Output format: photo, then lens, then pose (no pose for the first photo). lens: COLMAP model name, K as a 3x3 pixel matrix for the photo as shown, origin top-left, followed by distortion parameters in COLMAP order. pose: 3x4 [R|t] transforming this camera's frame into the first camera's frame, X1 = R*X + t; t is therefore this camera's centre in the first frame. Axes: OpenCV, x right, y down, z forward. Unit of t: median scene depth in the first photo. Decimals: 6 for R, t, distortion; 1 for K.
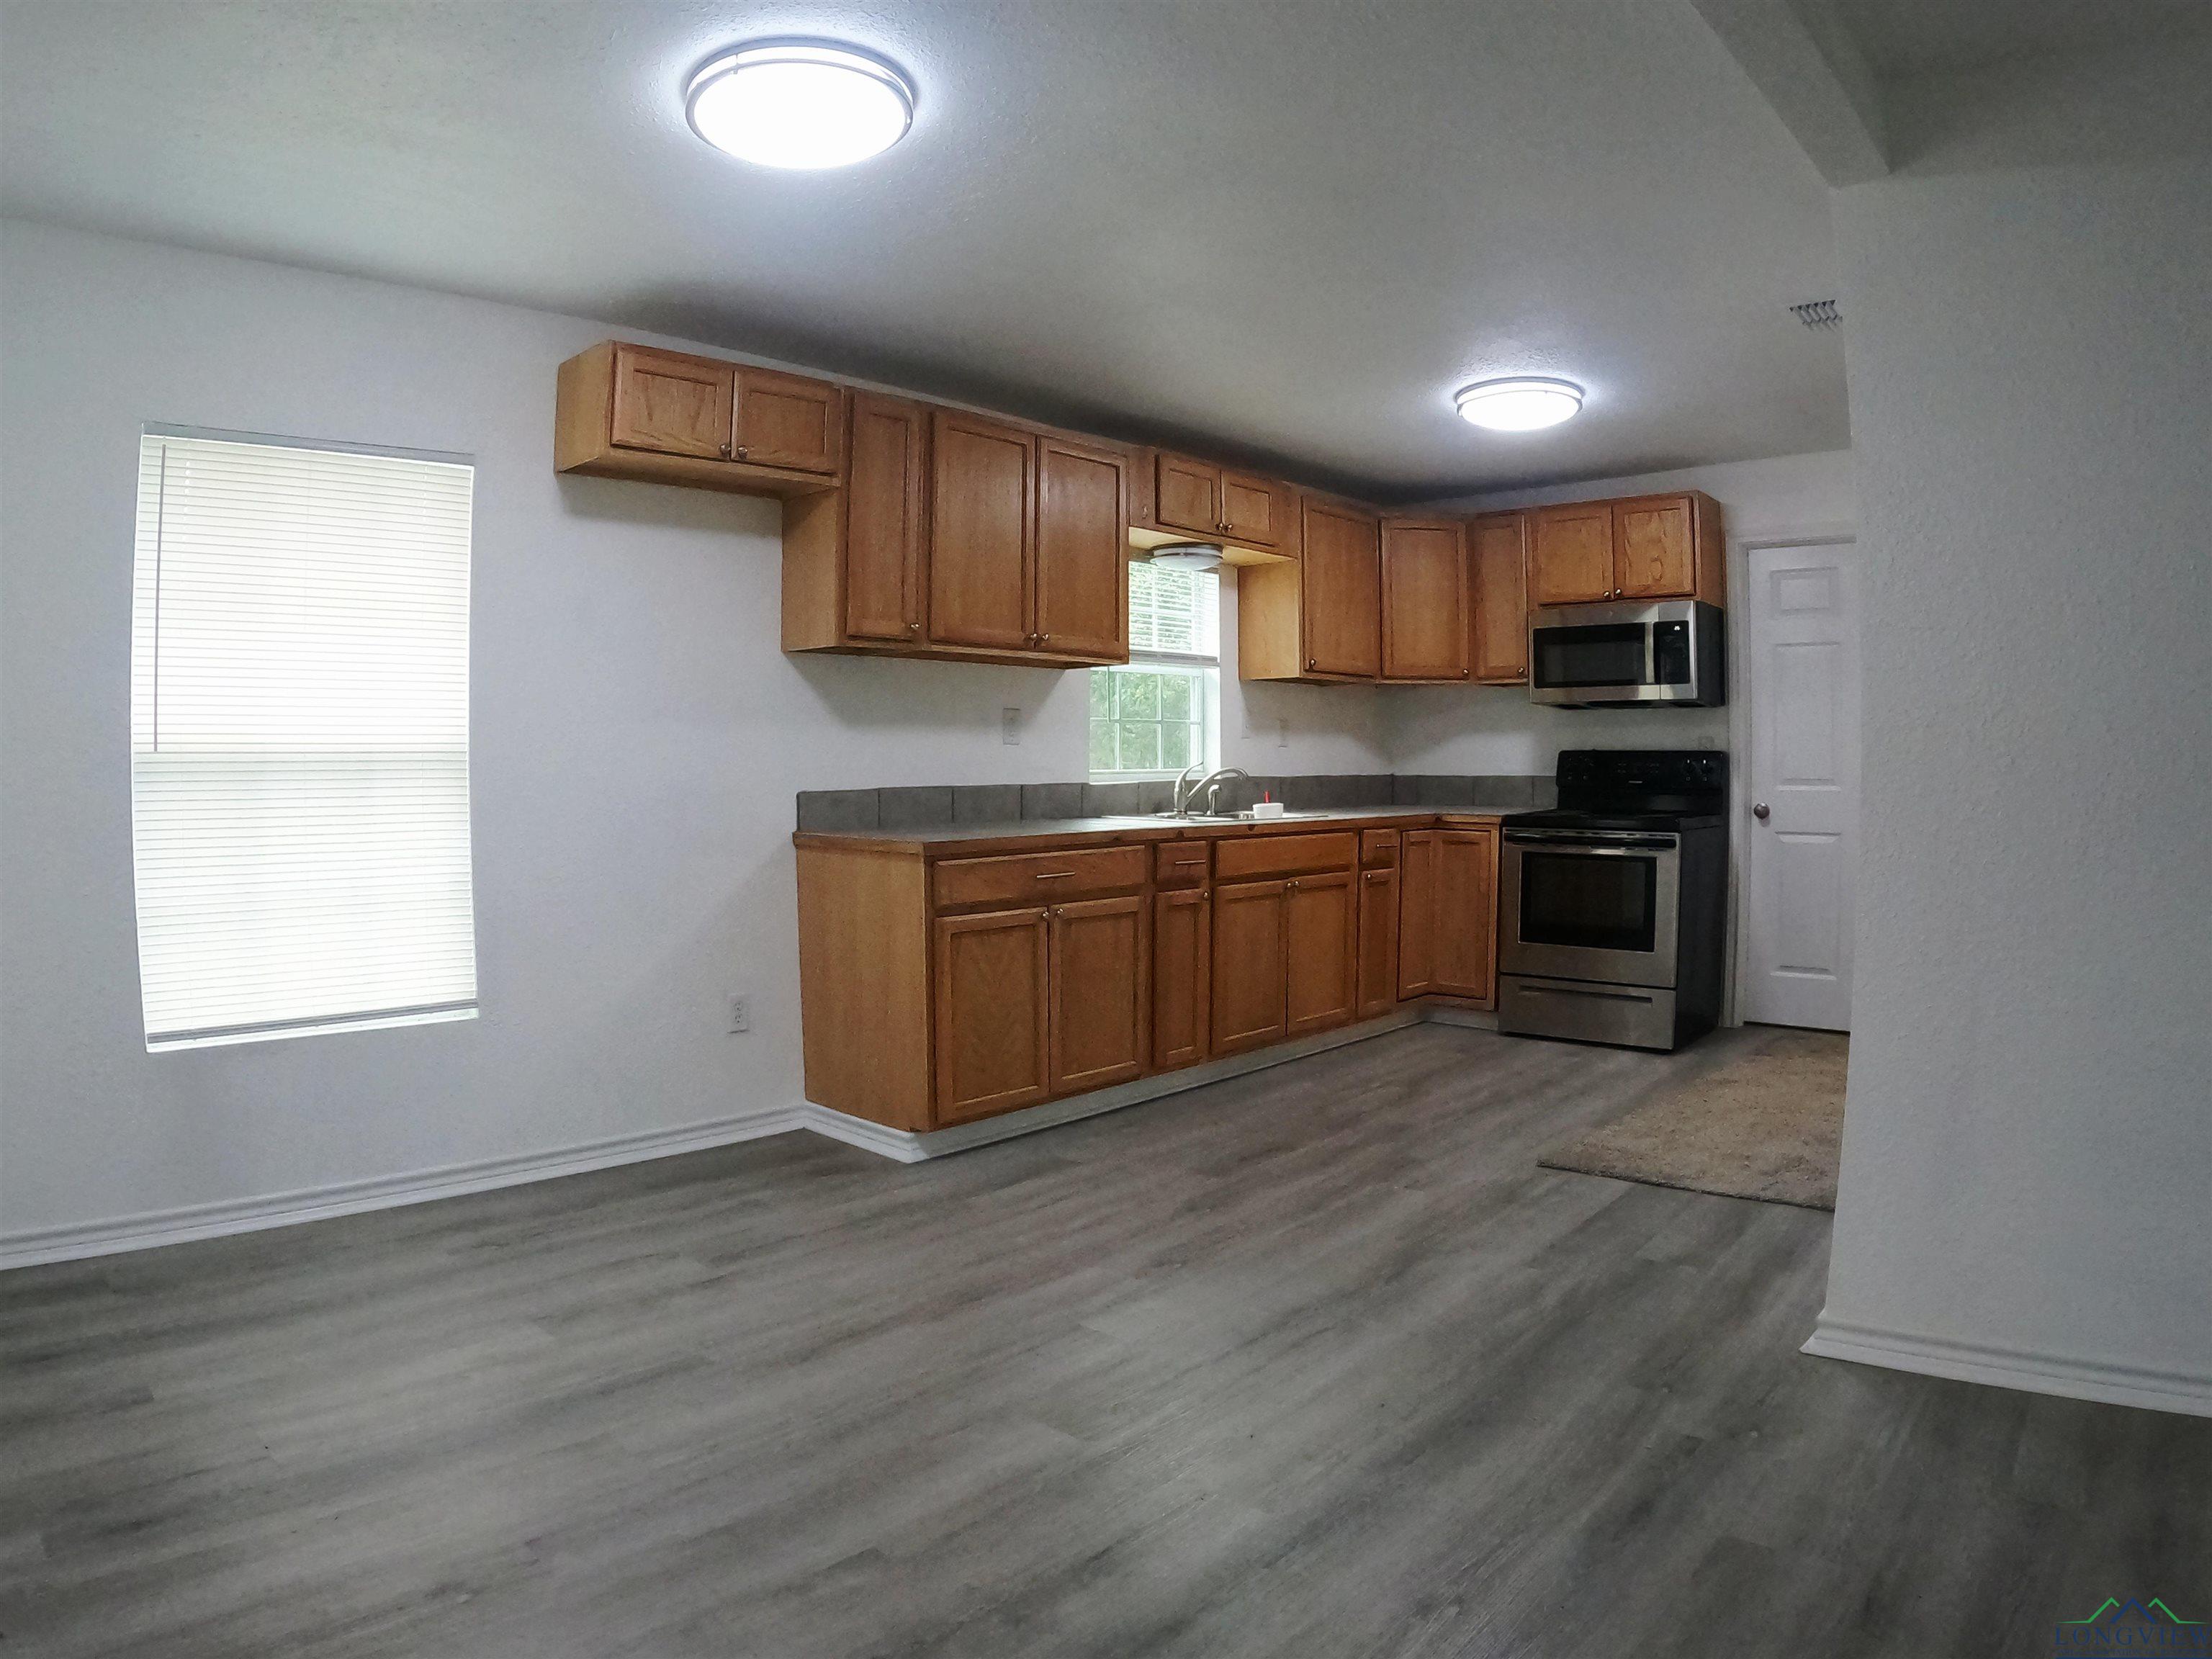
lens RADIAL K [[1380.1, 0, 1106.0], [0, 1380.1, 829.5], [0, 0, 1]] dist [-0.259687, 0.076427]
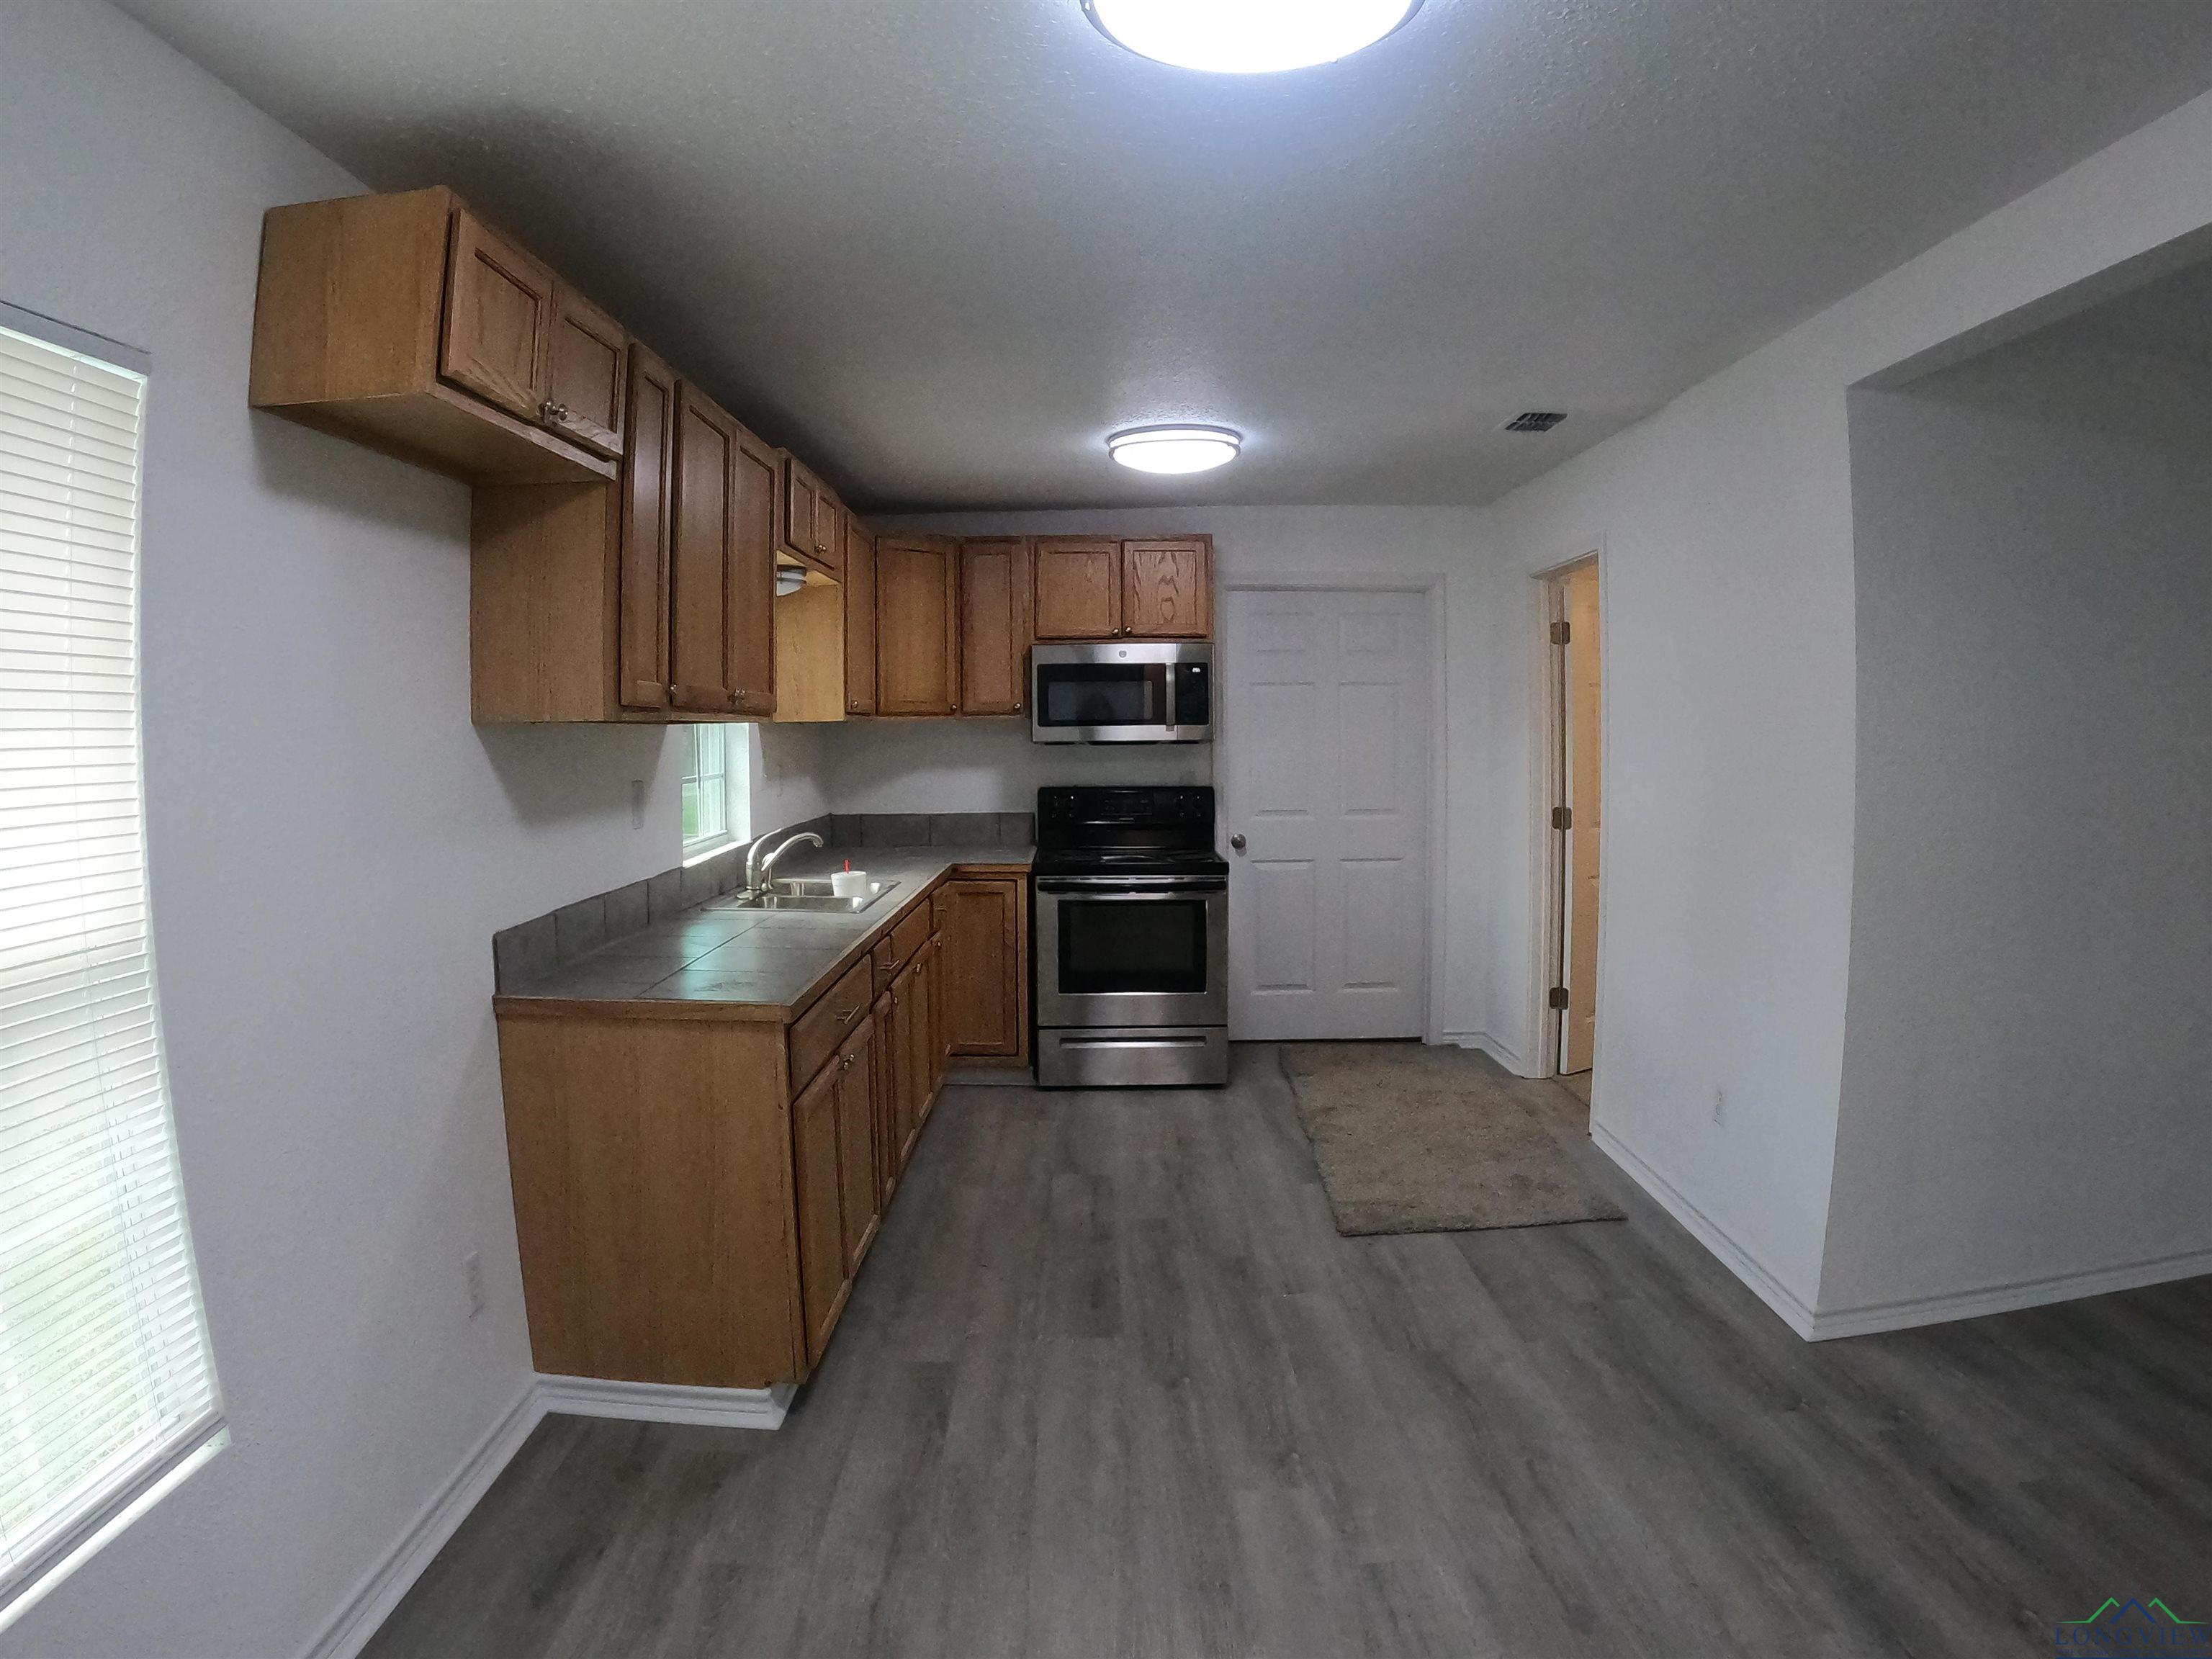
lens RADIAL K [[1380.1, 0, 1106.0], [0, 1380.1, 829.5], [0, 0, 1]] dist [-0.259687, 0.076427]
pose [[0.726374, -0.051610, 0.685359, -0.453036], [0.034316, 0.998656, 0.038833, -0.095397], [-0.686442, -0.004688, 0.727169, 0.348926]]
